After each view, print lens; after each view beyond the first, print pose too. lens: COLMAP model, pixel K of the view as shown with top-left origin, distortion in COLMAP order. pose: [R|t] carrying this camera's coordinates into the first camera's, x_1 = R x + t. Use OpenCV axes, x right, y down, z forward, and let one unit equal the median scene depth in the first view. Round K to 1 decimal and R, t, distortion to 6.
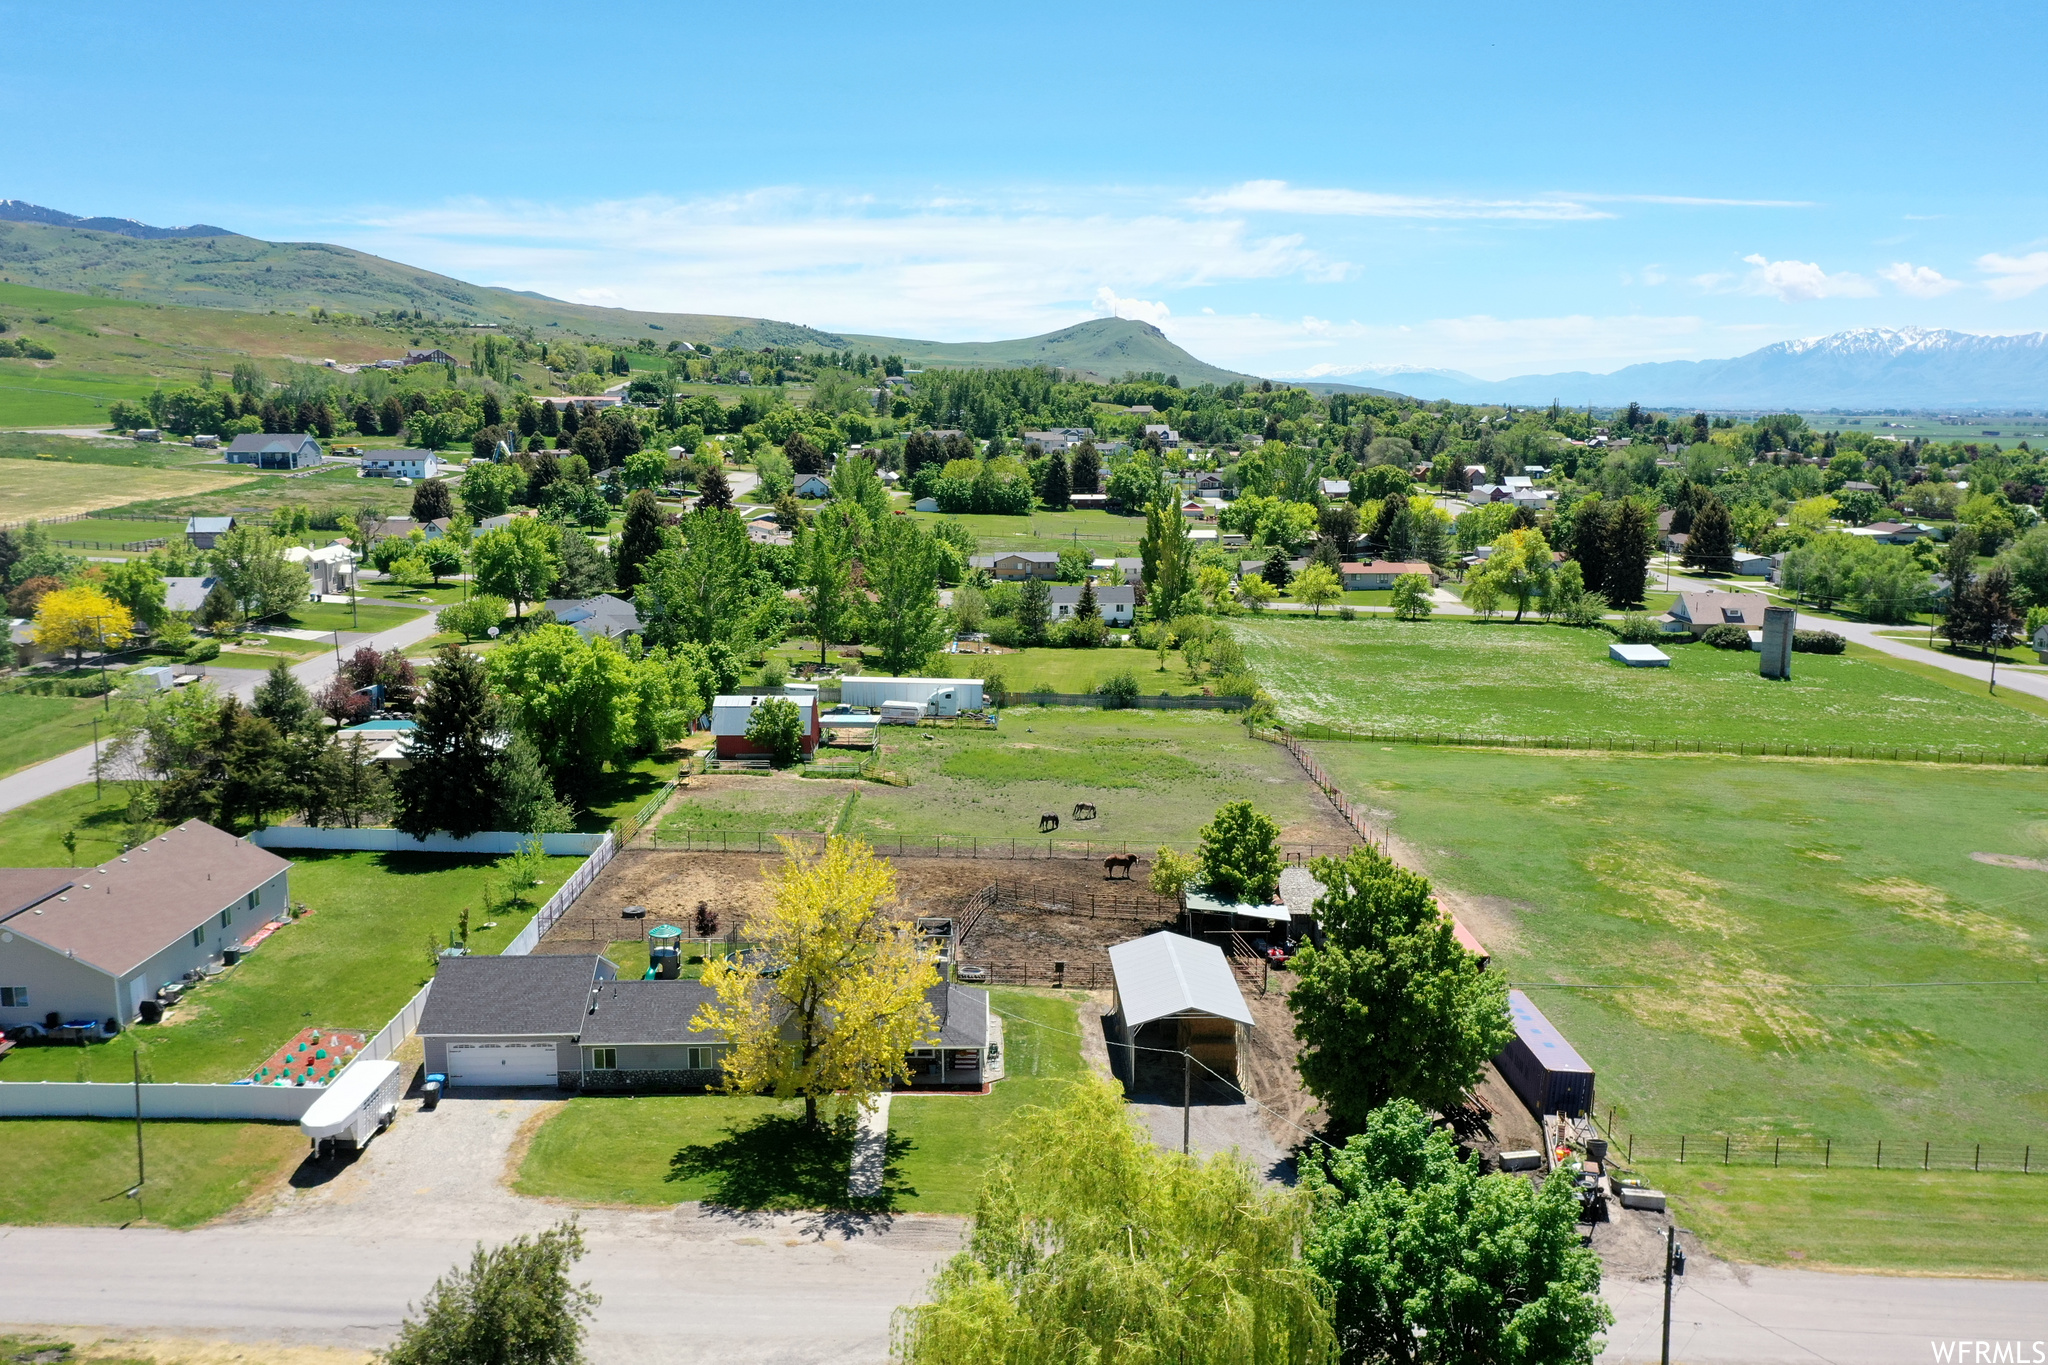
lens RADIAL K [[1626.1, 0, 1019.7], [0, 1626.1, 679.4], [0, 0, 1]] dist [0.005415, 0.007595]
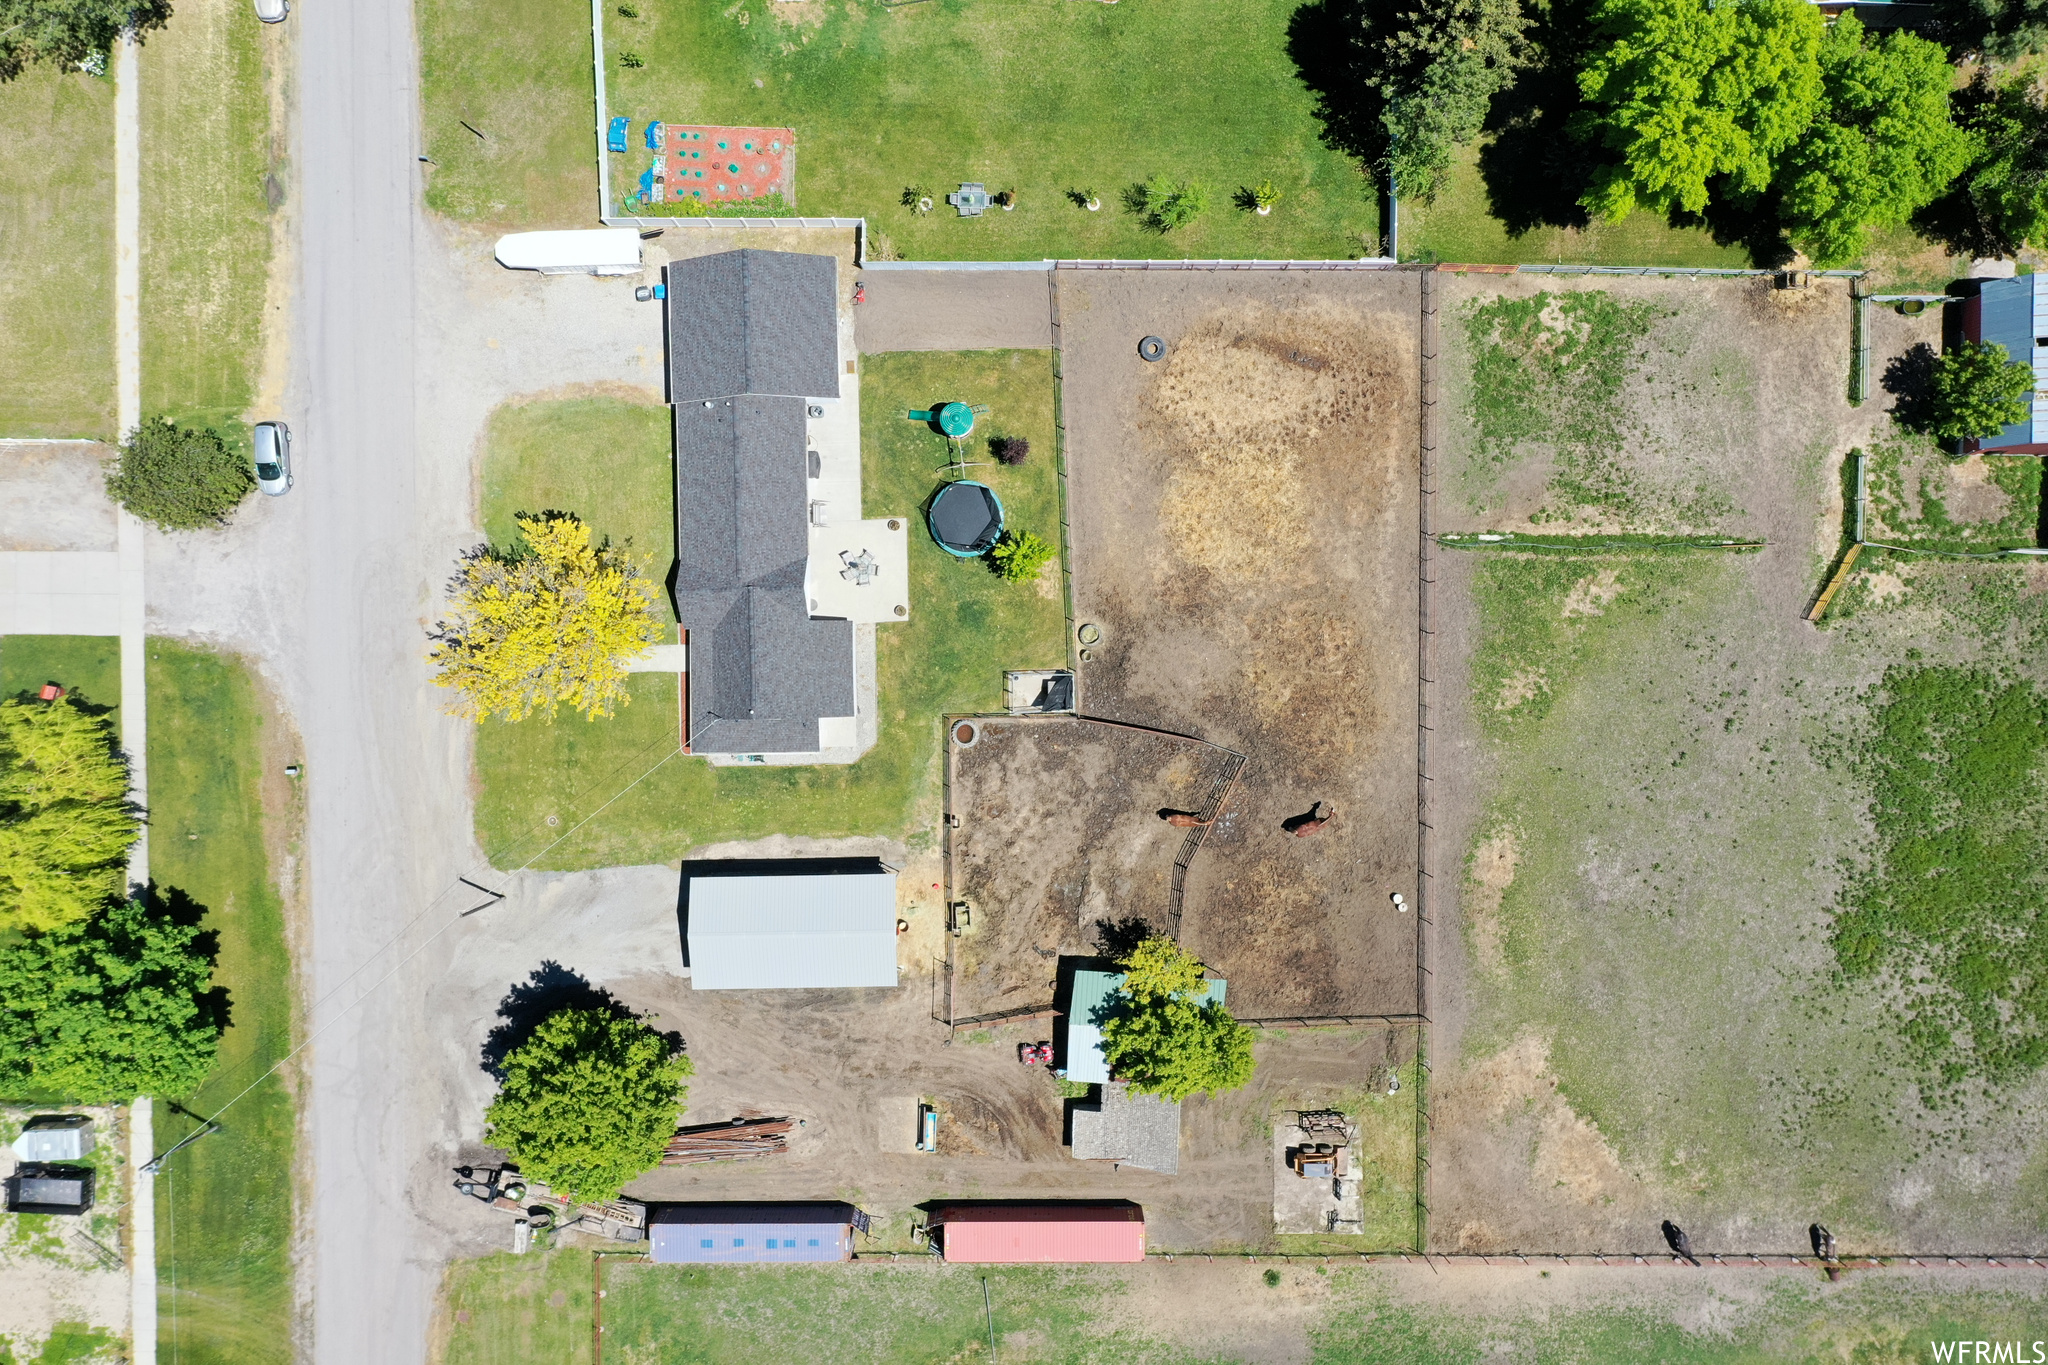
lens RADIAL K [[1626.1, 0, 1019.7], [0, 1626.1, 679.4], [0, 0, 1]] dist [0.005415, 0.007595]
pose [[-0.009108, 0.999953, 0.003222, -0.075970], [-0.166696, -0.004695, 0.985997, -0.919242], [0.985966, 0.008444, 0.166731, 1.000258]]
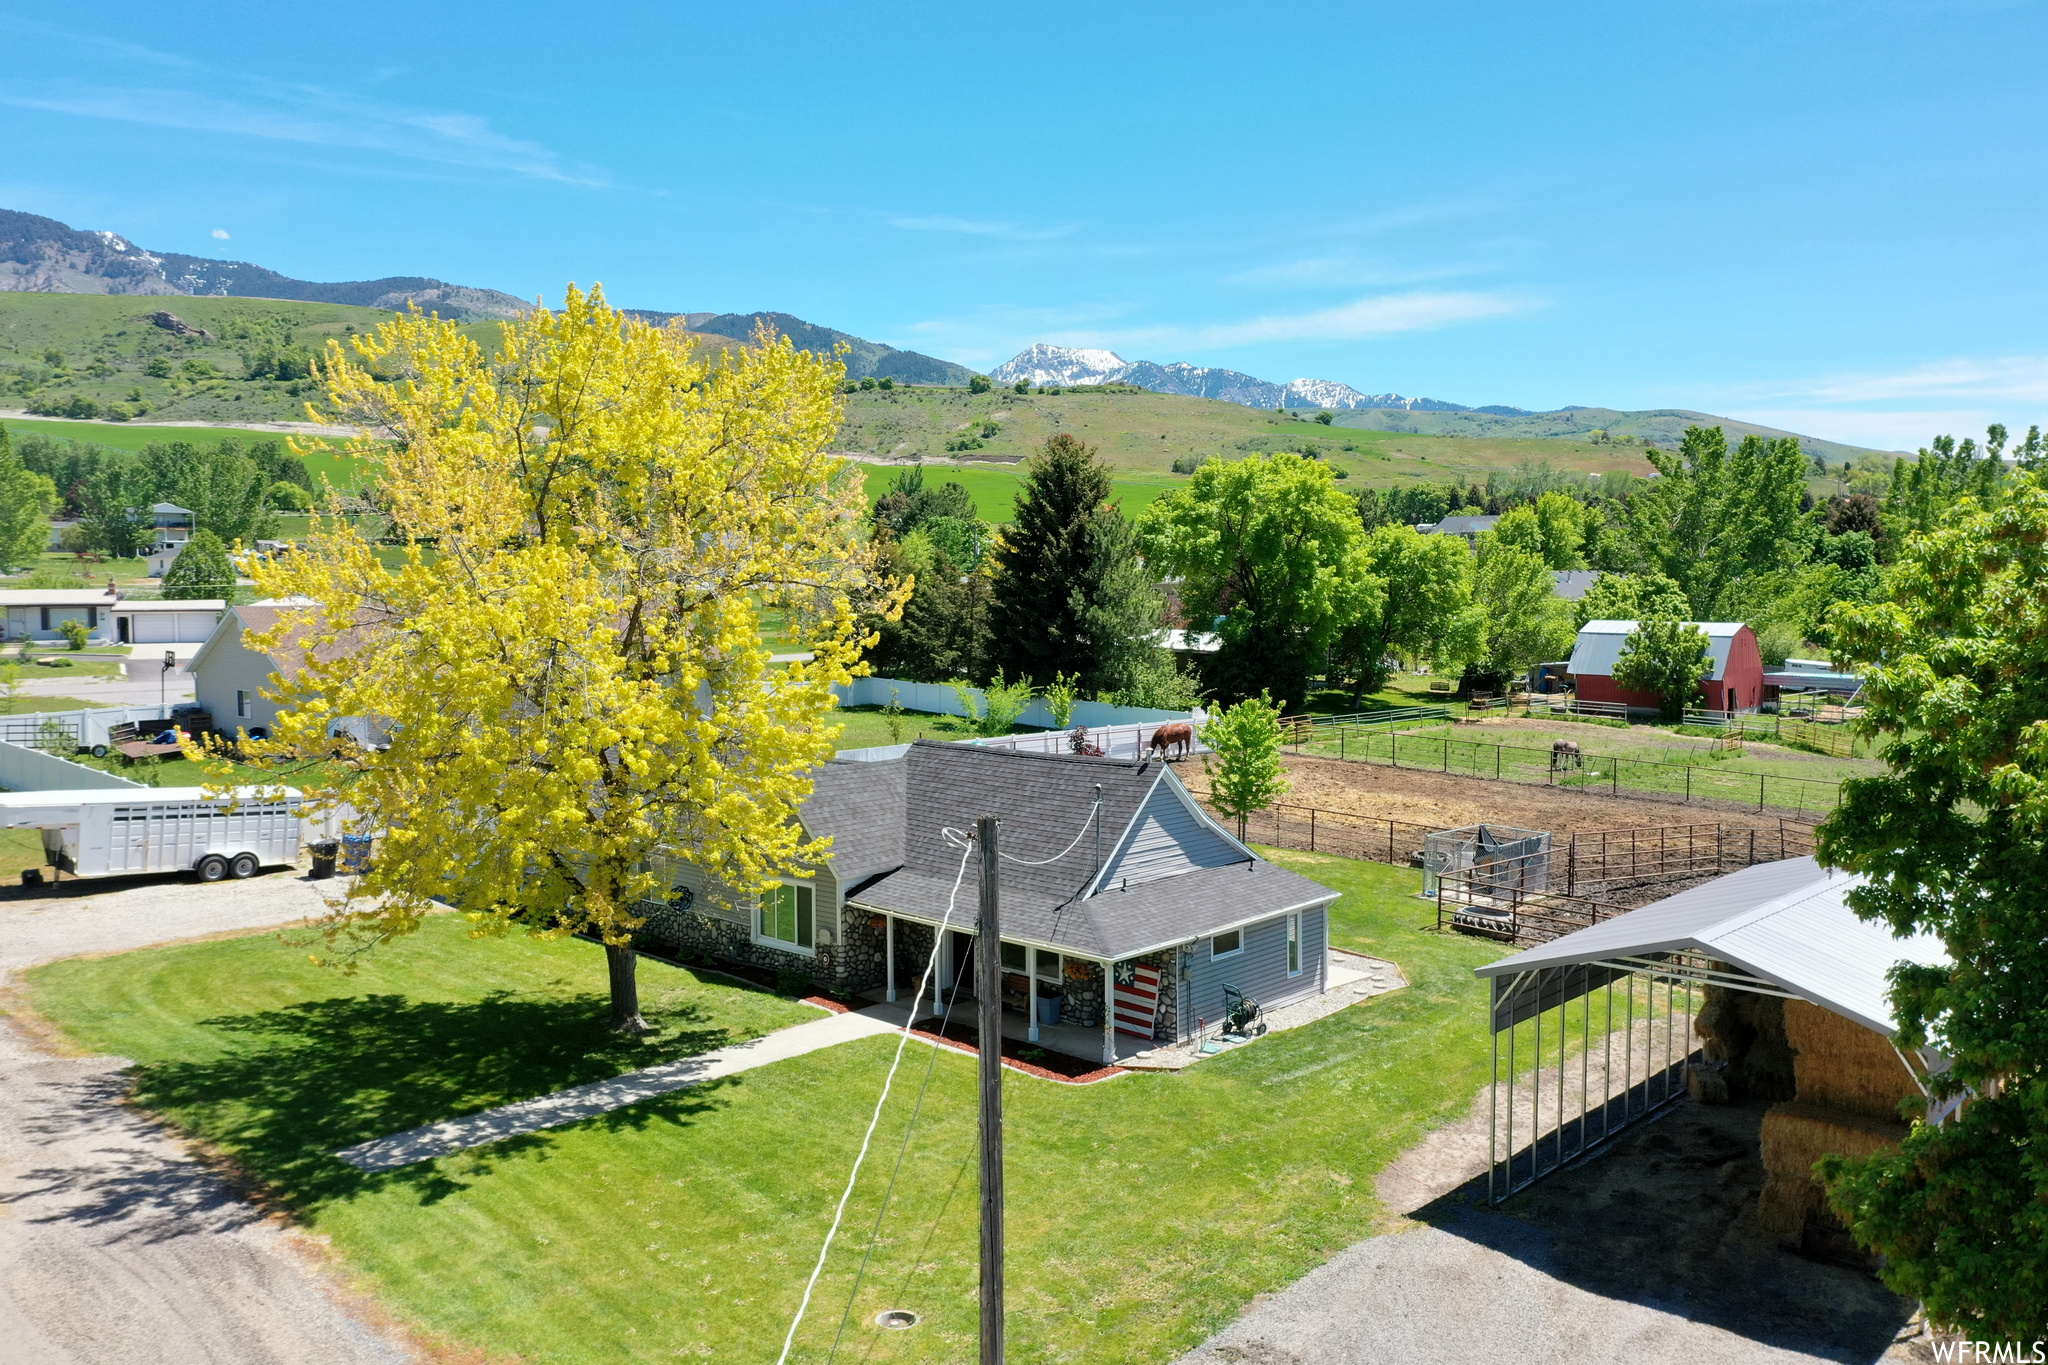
lens RADIAL K [[1626.1, 0, 1019.7], [0, 1626.1, 679.4], [0, 0, 1]] dist [0.005415, 0.007595]
pose [[0.709896, 0.047616, -0.702695, 0.205823], [-0.120272, 0.991253, -0.054335, 0.178757], [0.693961, 0.123087, 0.709414, 0.693201]]
